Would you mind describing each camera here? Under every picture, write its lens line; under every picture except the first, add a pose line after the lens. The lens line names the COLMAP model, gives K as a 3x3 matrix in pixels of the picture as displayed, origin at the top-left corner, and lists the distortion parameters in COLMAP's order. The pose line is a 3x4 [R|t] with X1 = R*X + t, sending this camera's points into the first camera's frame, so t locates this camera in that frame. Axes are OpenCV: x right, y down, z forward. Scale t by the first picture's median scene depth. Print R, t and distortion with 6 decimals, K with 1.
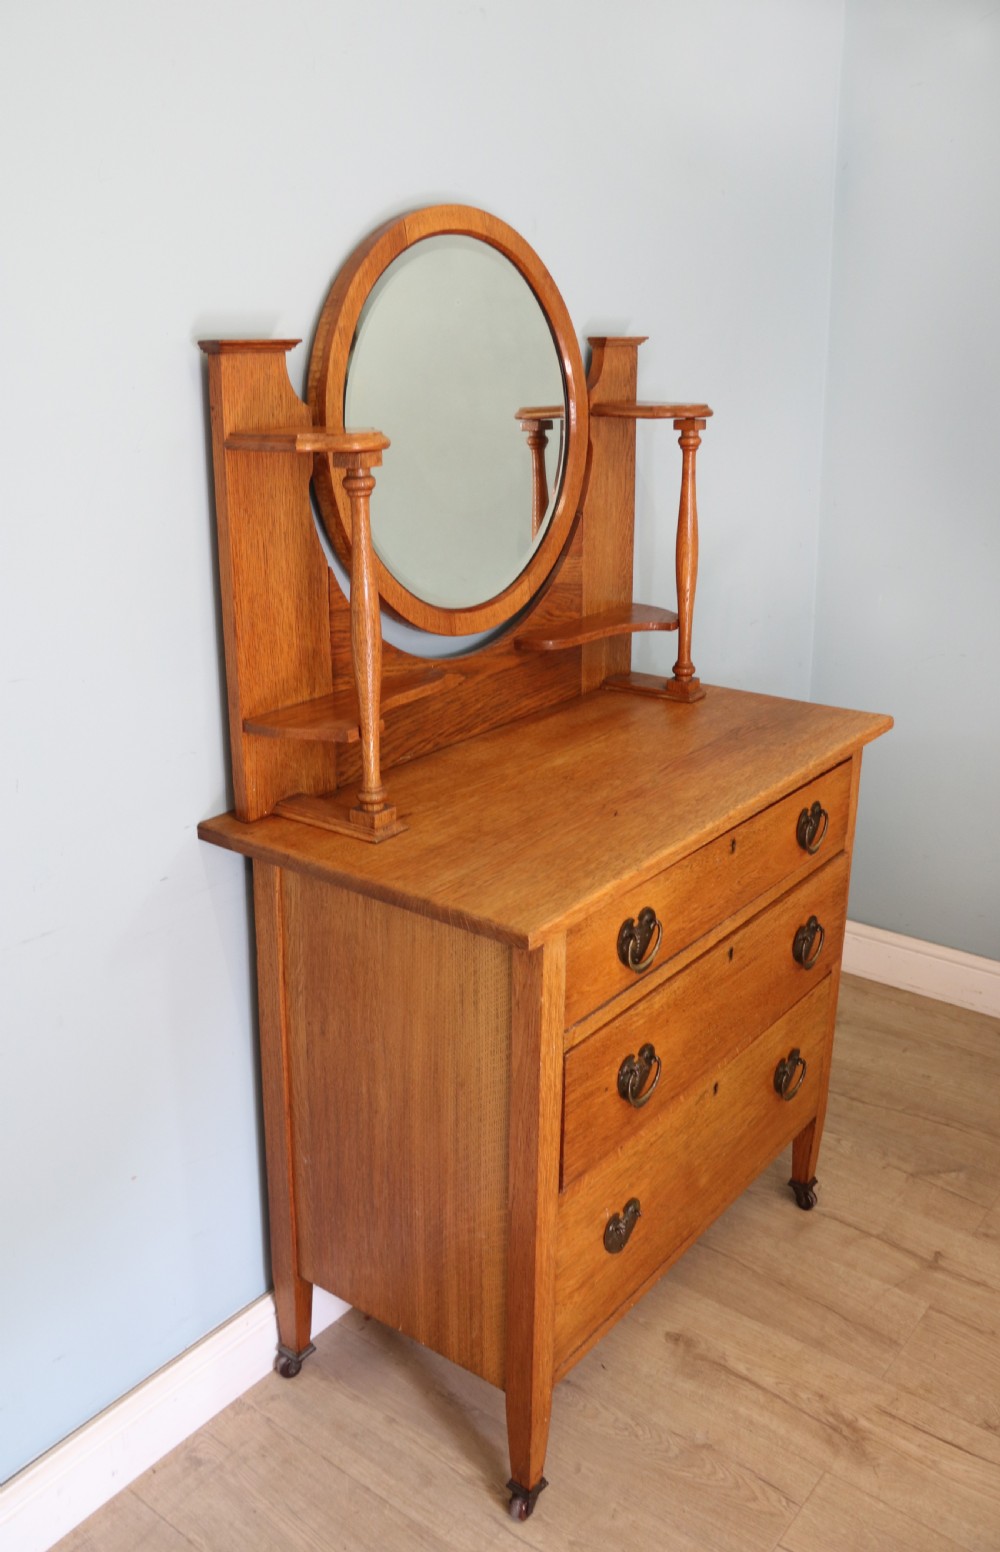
lens RADIAL K [[1317.2, 0, 474.3], [0, 1317.2, 769.0], [0, 0, 1]] dist [-0.176268, 0.182793]
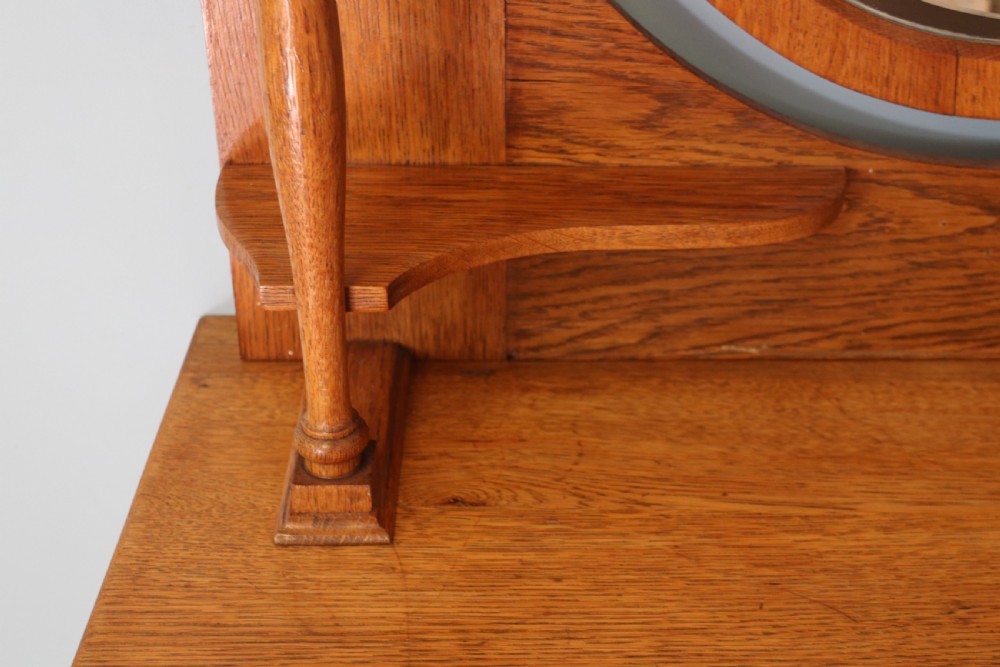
lens RADIAL K [[1593.9, 0, 500.0], [0, 1593.9, 333.5], [0, 0, 1]] dist [0.096782, 0.113052]
pose [[0.597192, 0.429261, -0.677567, 0.273438], [-0.245895, 0.902046, 0.354750, -0.194558], [0.763477, -0.045243, 0.644248, 0.660801]]
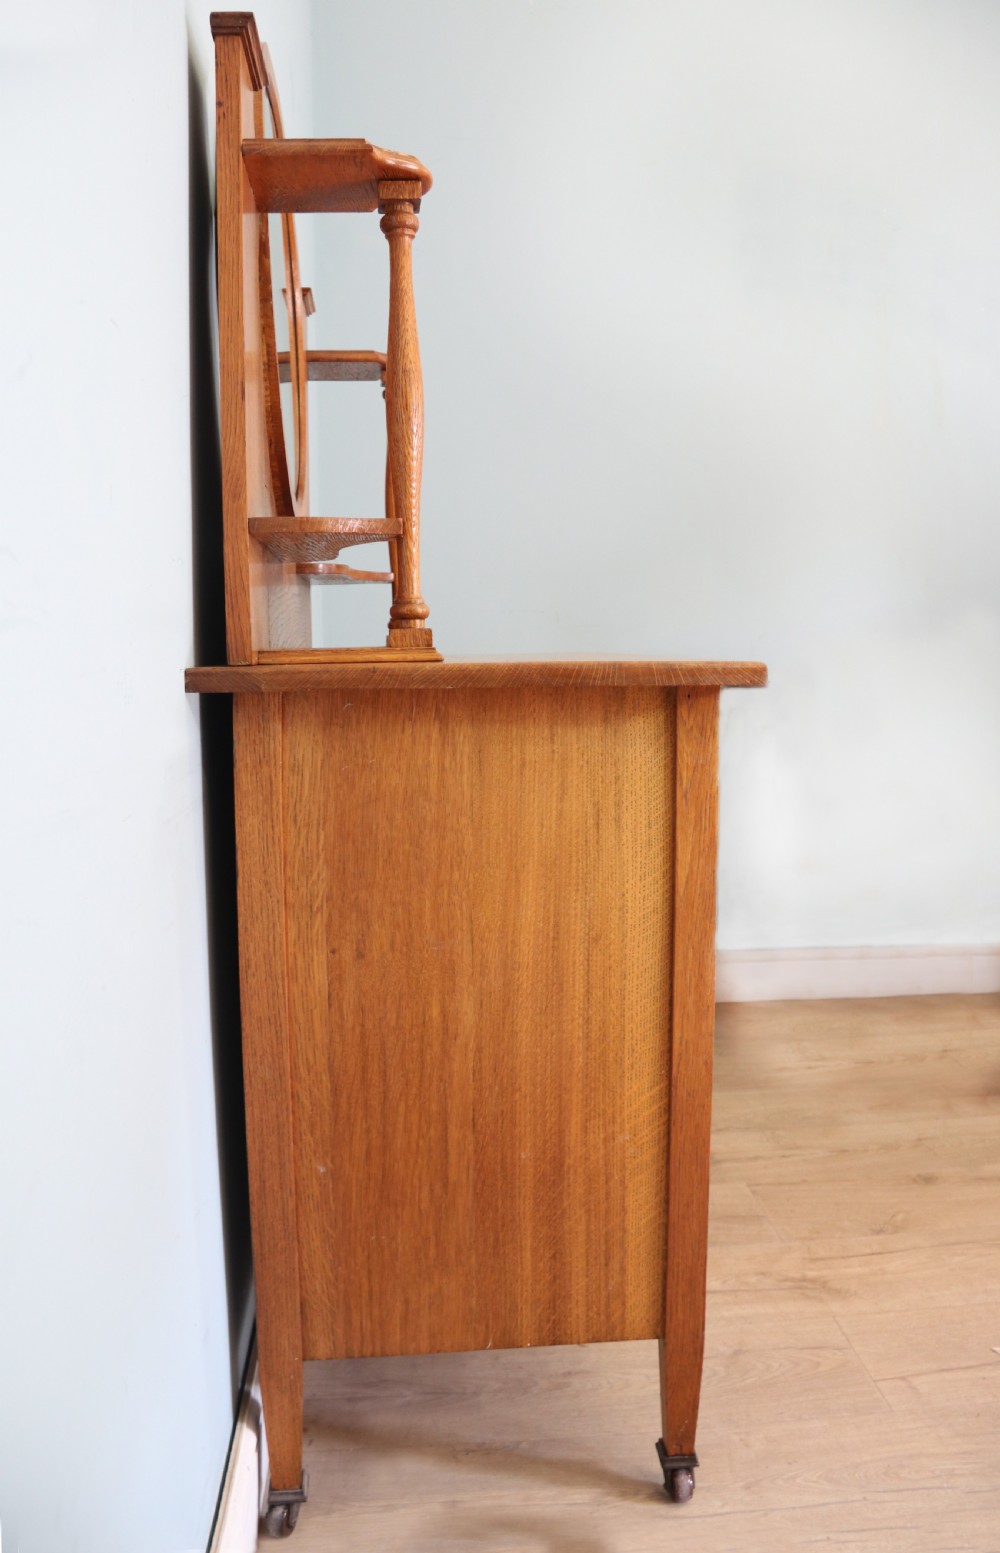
lens RADIAL K [[1209.5, 0, 507.2], [0, 1209.5, 759.4], [0, 0, 1]] dist [-0.193781, 0.132437]
pose [[0.722952, -0.080229, 0.686224, -0.503945], [0.221631, 0.967674, -0.120359, 0.192748], [-0.654385, 0.239103, 0.717363, 0.431434]]
